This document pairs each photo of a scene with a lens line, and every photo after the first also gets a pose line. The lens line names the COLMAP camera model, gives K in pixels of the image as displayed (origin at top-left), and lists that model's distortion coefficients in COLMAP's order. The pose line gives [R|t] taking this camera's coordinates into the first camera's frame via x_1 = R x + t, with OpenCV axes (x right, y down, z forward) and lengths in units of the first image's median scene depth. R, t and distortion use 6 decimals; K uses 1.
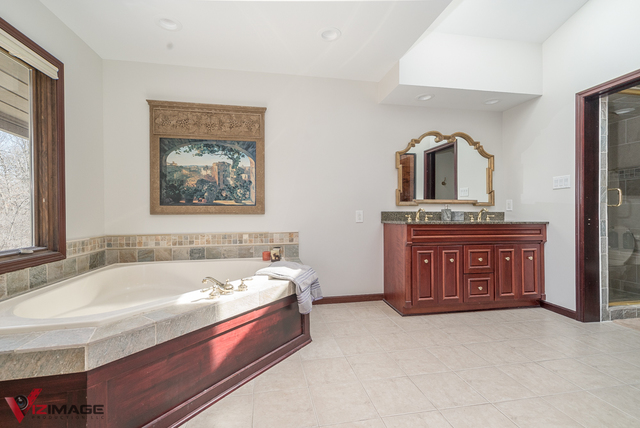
lens RADIAL K [[294.4, 0, 318.8], [0, 294.4, 212.2], [0, 0, 1]] dist [0.004322, 0.001723]
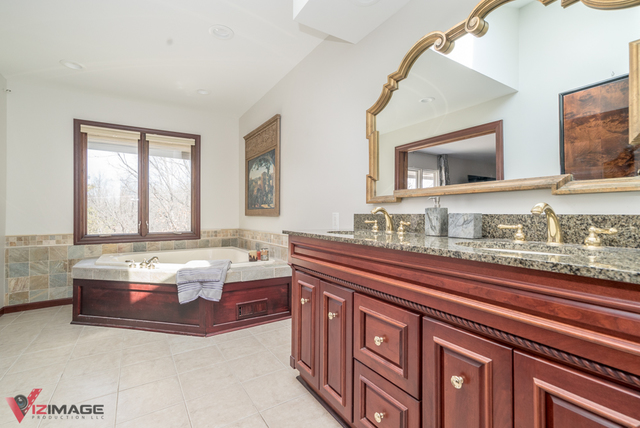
lens RADIAL K [[294.4, 0, 313.3], [0, 294.4, 212.2], [0, 0, 1]] dist [0.004322, 0.001723]
pose [[0.347707, -0.004009, -0.937595, 0.870006], [-0.000959, 0.999989, -0.004631, -0.003052], [0.937603, 0.002509, 0.347699, 0.784432]]
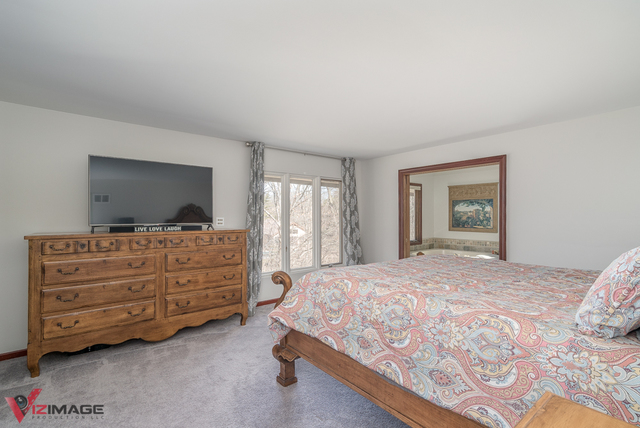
lens RADIAL K [[294.4, 0, 323.7], [0, 294.4, 212.9], [0, 0, 1]] dist [0.004322, 0.001723]
pose [[0.501761, -0.003837, -0.864998, 1.052756], [-0.009085, 0.999912, -0.009706, -0.109027], [0.864958, 0.012728, 0.501682, -1.170938]]
